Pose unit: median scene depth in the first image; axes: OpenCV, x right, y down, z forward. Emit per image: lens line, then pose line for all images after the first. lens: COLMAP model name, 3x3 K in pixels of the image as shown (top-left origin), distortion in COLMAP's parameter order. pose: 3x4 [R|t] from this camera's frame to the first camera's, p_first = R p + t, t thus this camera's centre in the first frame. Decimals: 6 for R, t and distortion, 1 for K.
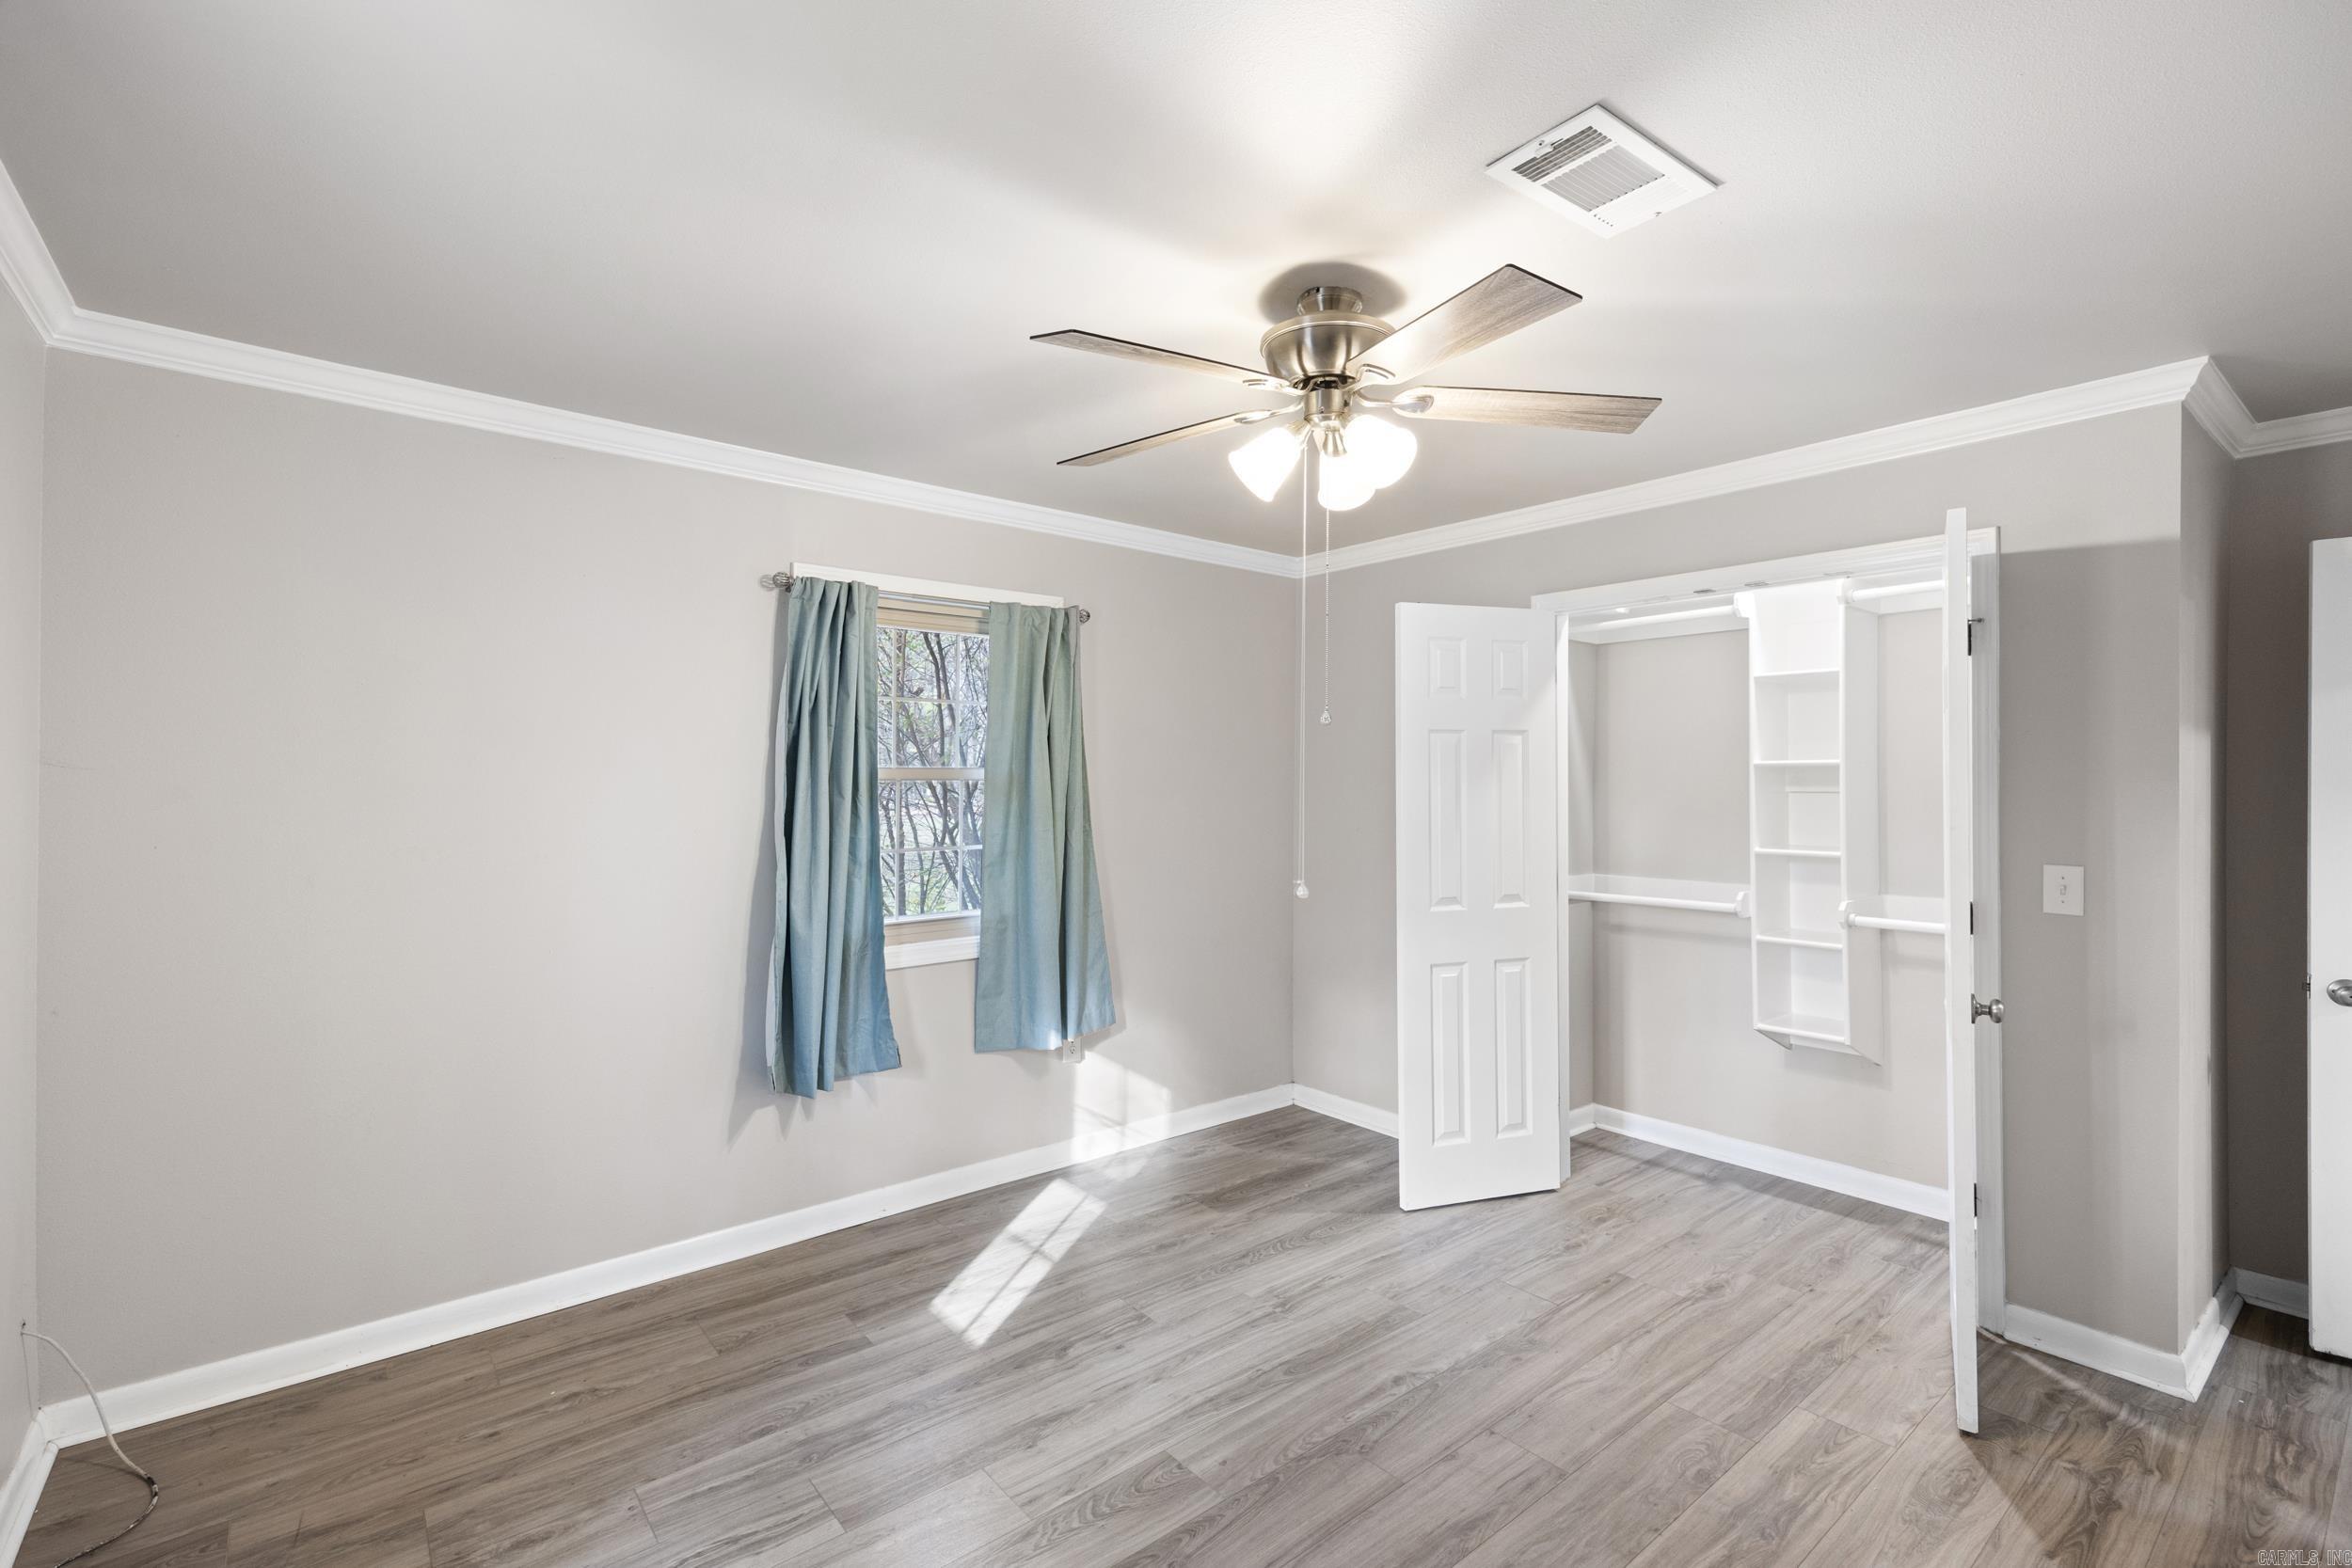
lens RADIAL K [[1051.5, 0, 1201.3], [0, 1051.5, 782.1], [0, 0, 1]] dist [0.012531, -0.000213]
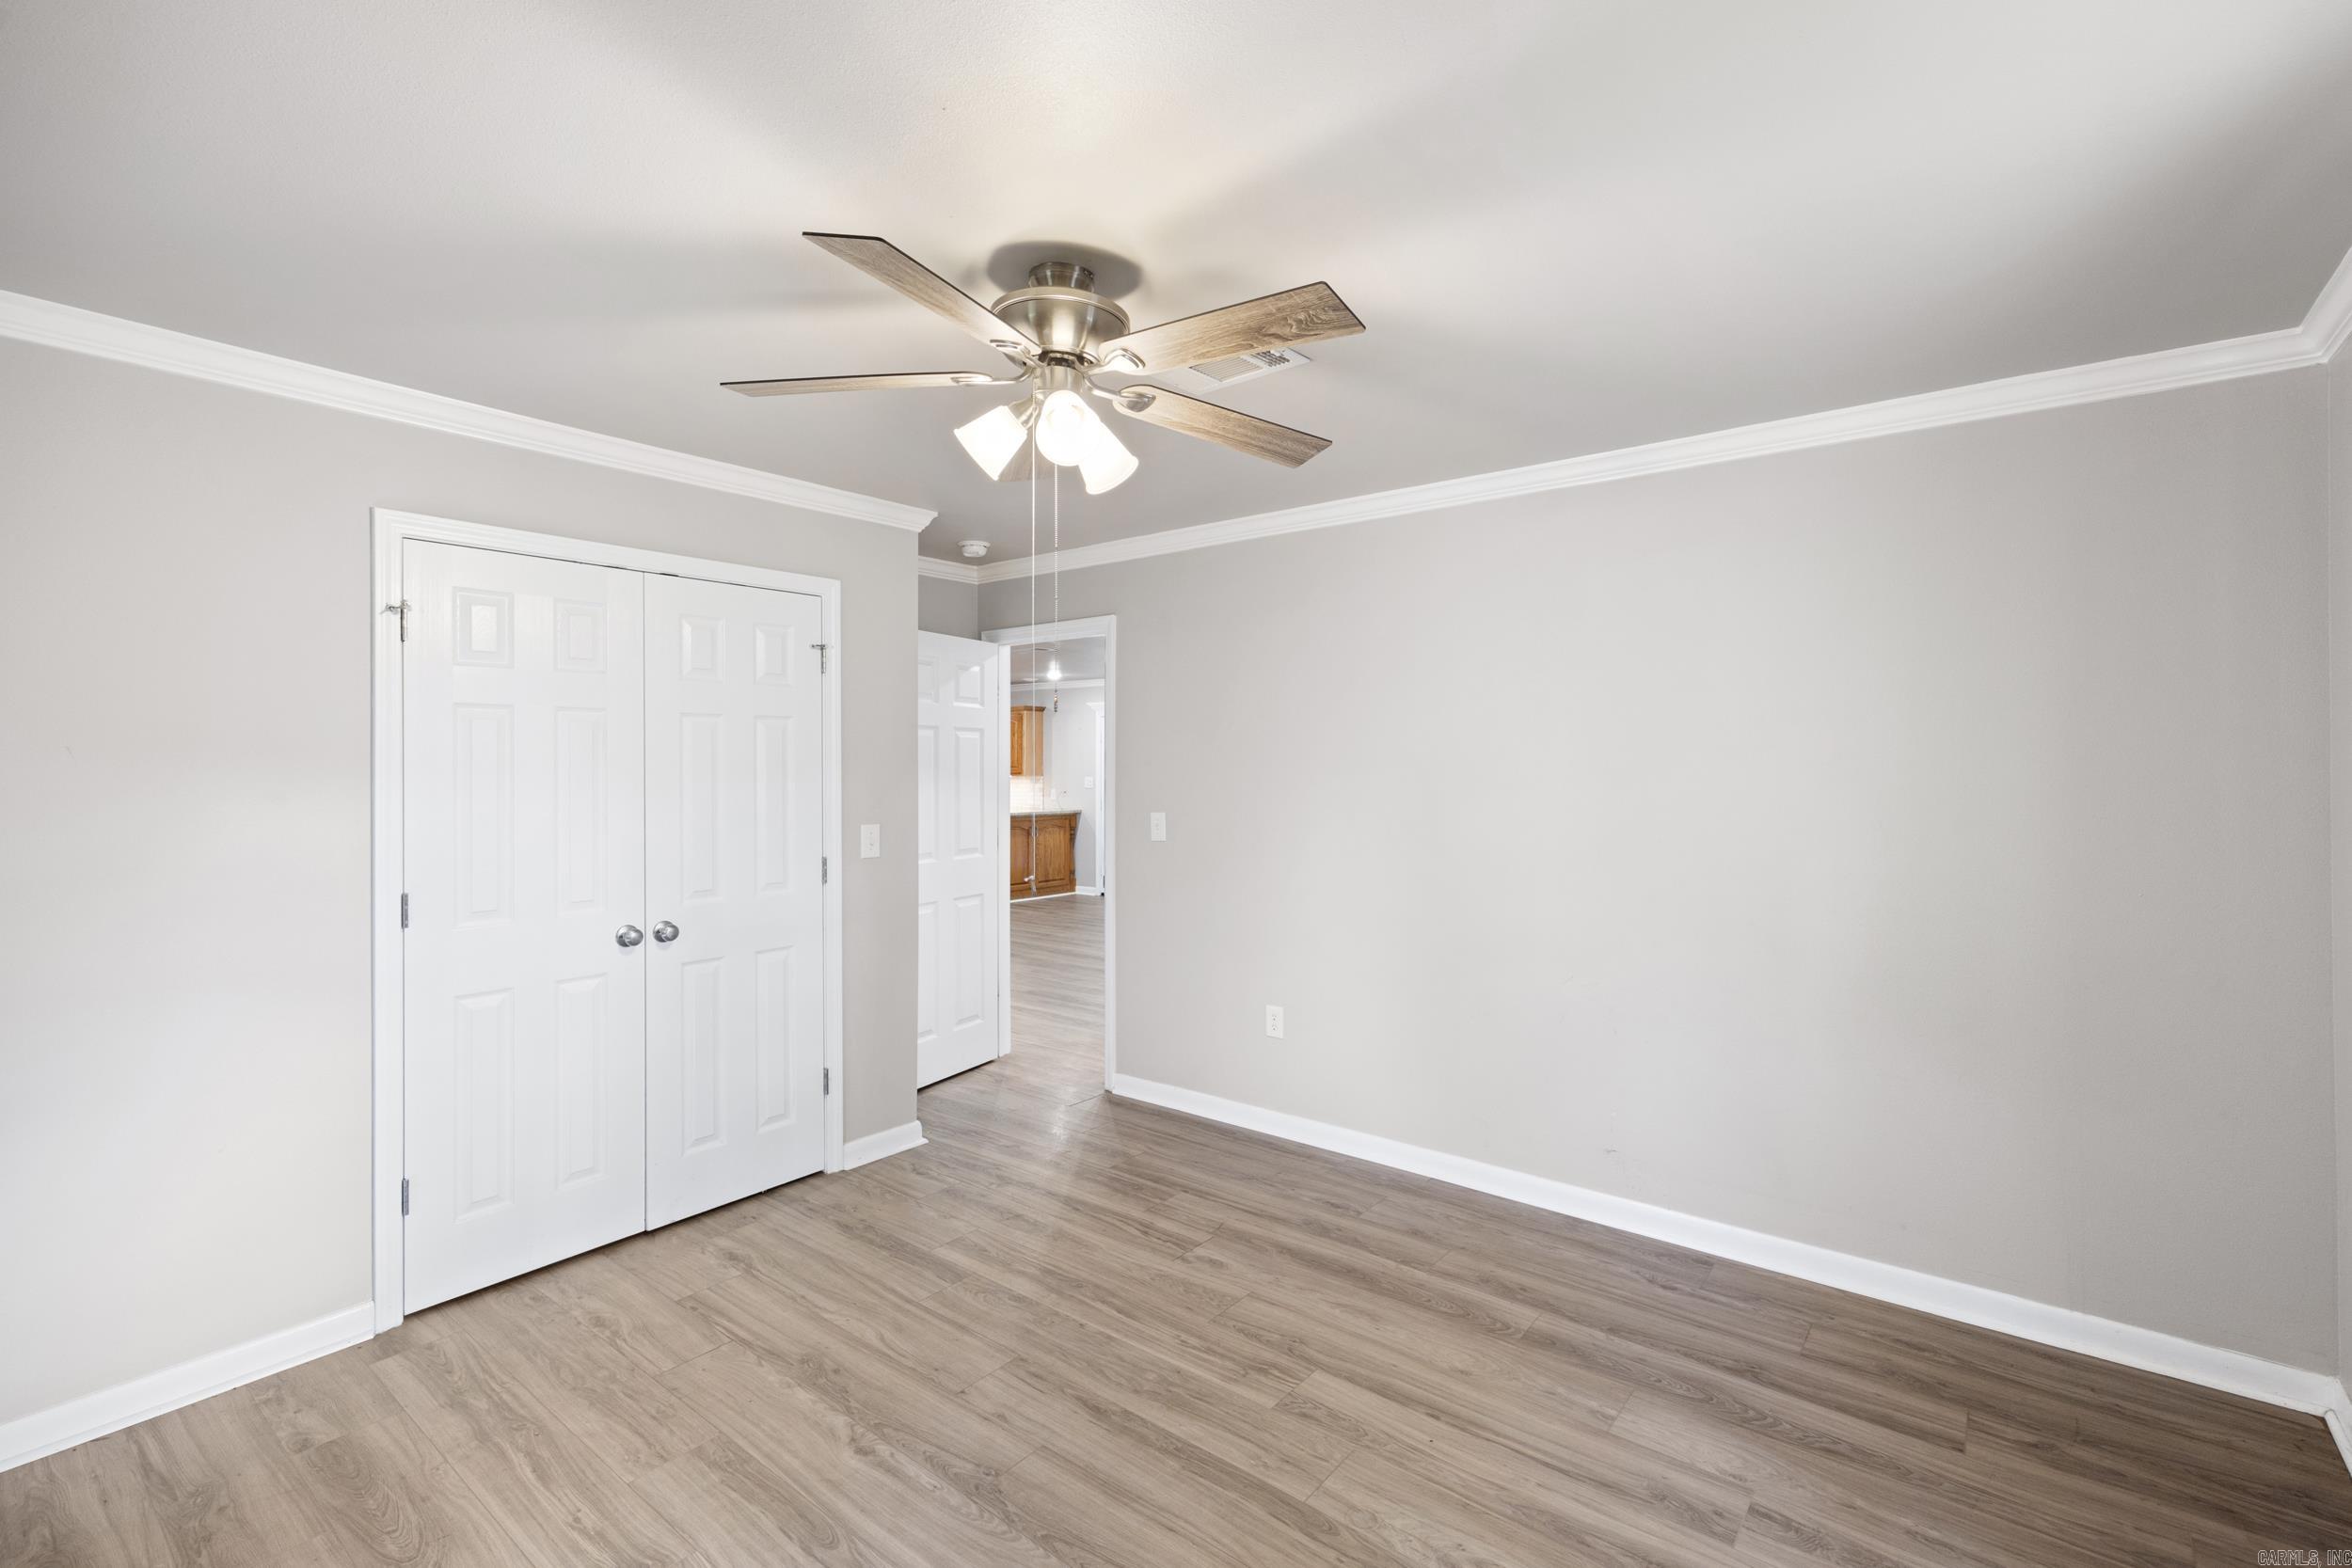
lens RADIAL K [[1044.2, 0, 1173.2], [0, 1044.2, 755.4], [0, 0, 1]] dist [0.000651, 0.000119]
pose [[-0.188796, 0.006429, 0.981995, -0.690556], [0.005847, 0.999968, -0.005423, -0.005696], [-0.981999, 0.004718, -0.188828, 0.873609]]
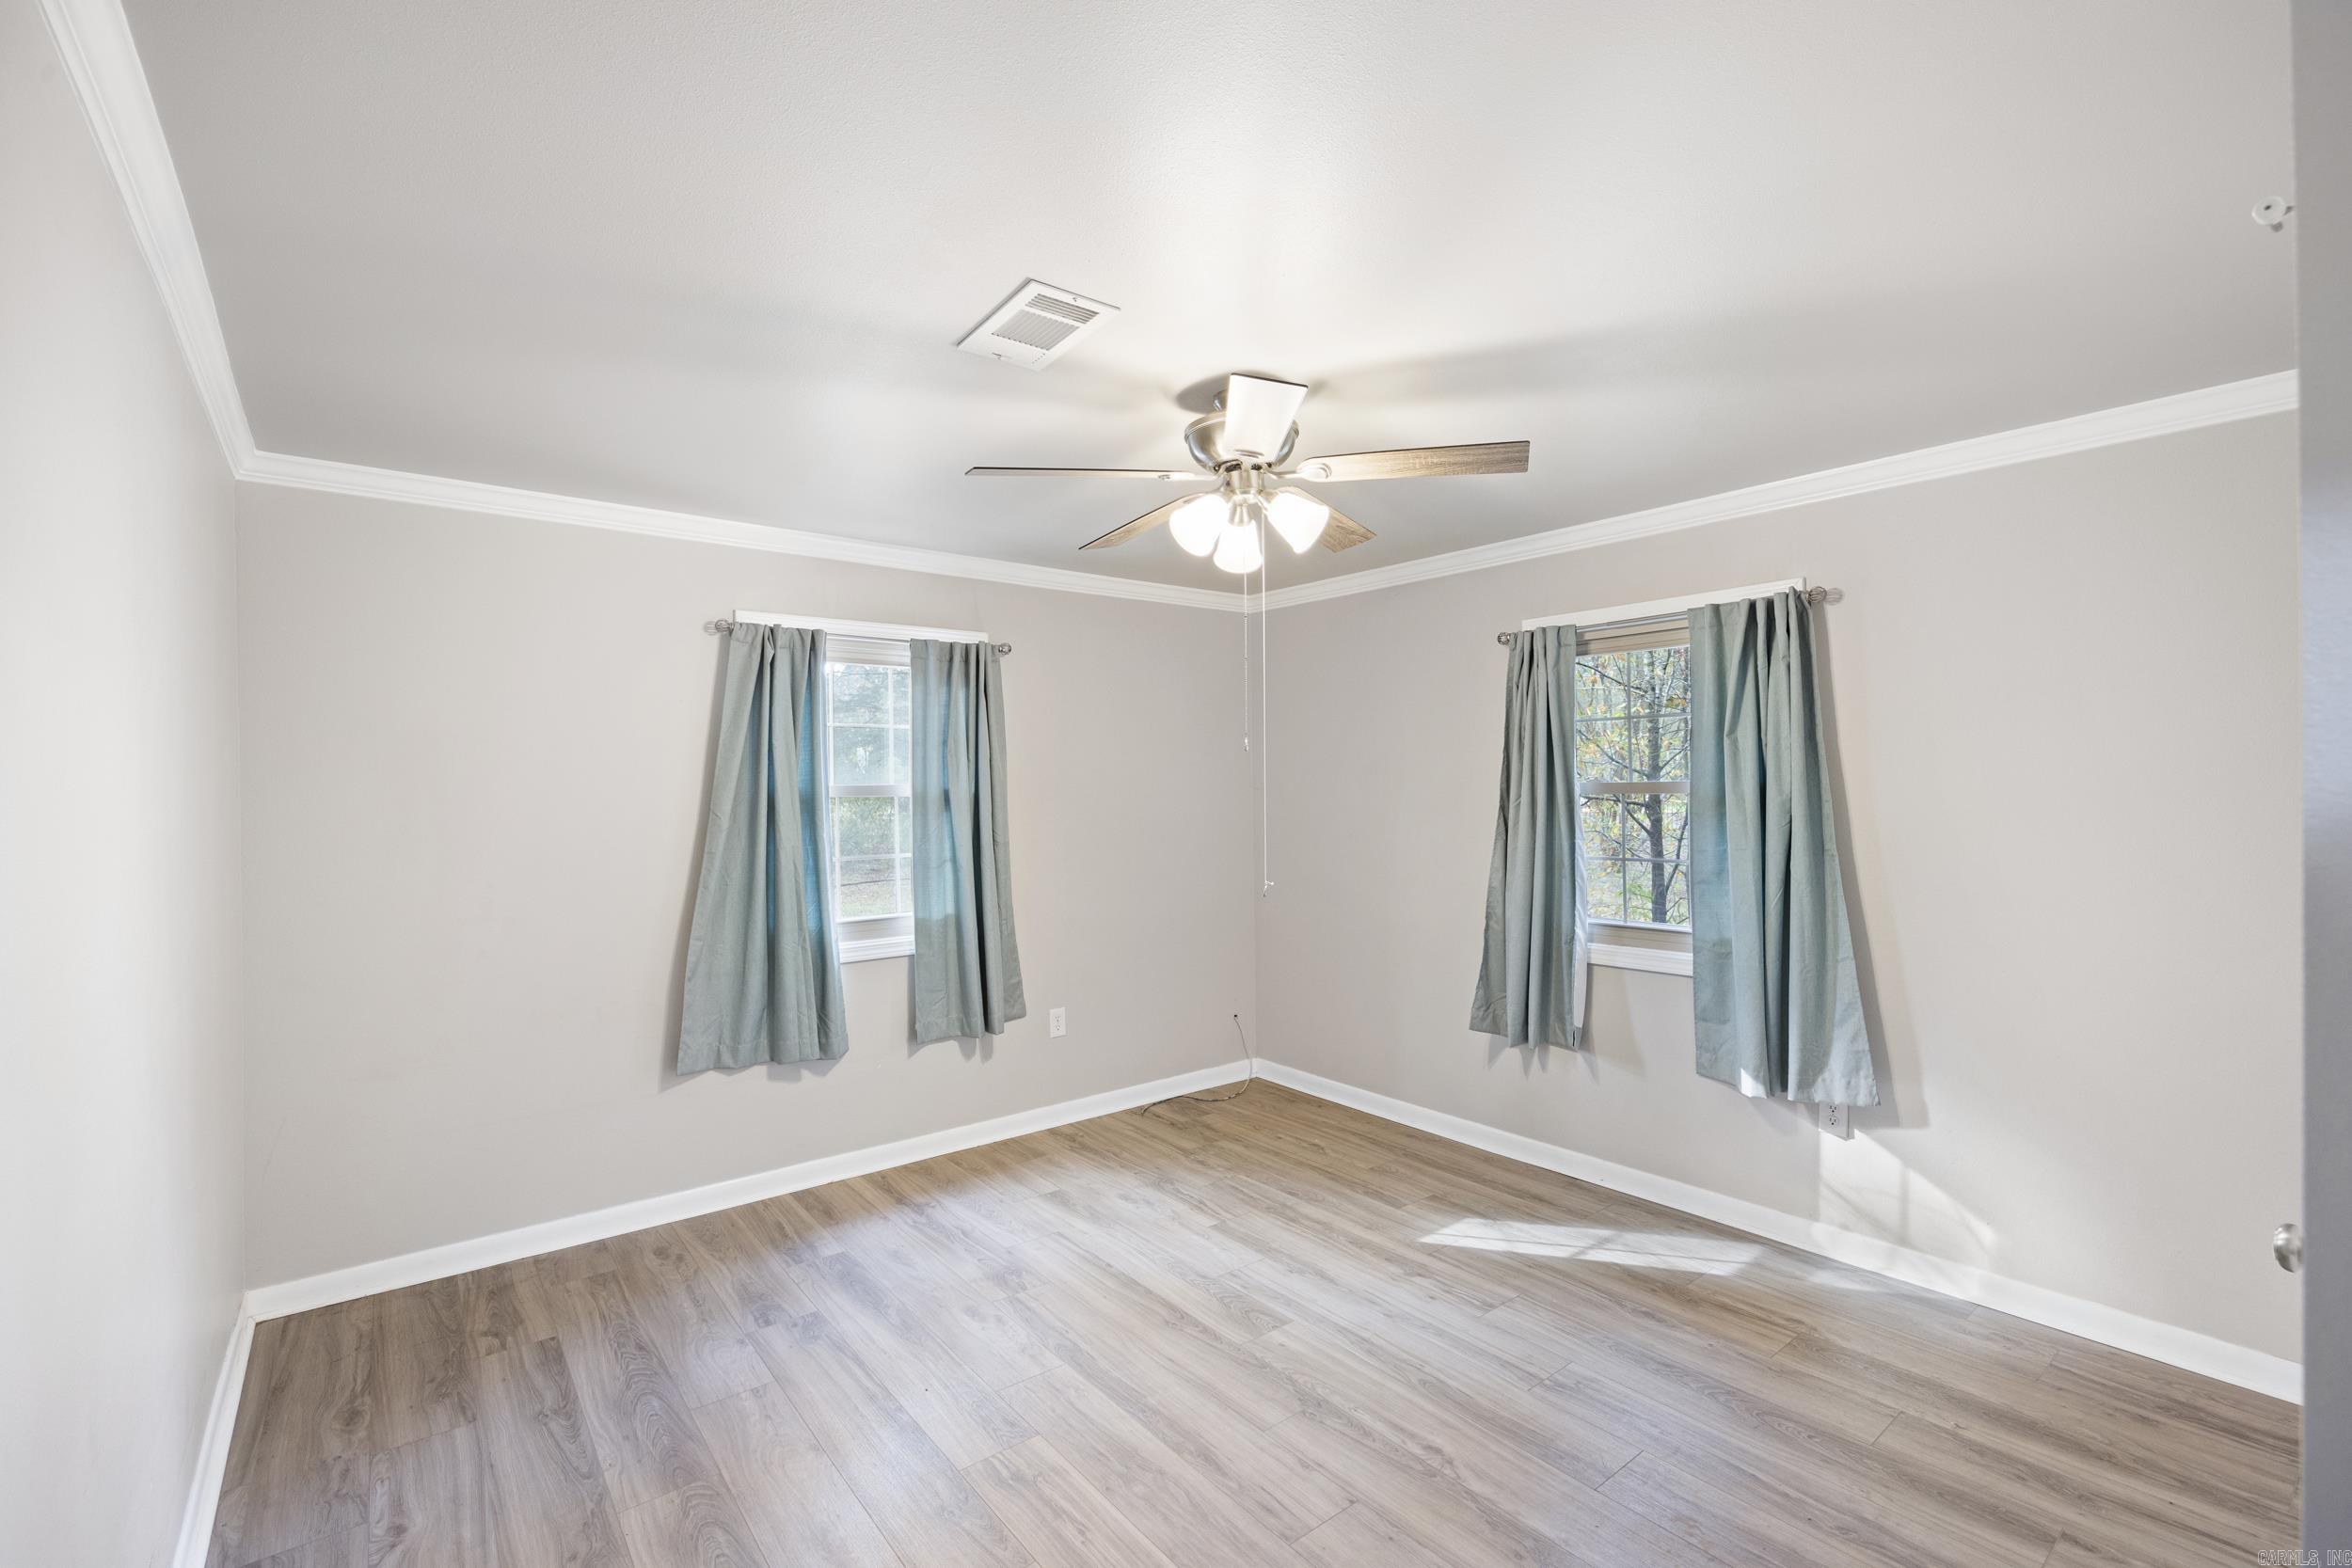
lens RADIAL K [[1015.8, 0, 1179.5], [0, 1015.8, 793.9], [0, 0, 1]] dist [-0.015251, -0.000056]
pose [[-0.030695, 0.000128, -0.999529, 1.028740], [0.005788, 0.999983, -0.000050, -0.005242], [0.999512, -0.005787, -0.030695, 0.778227]]
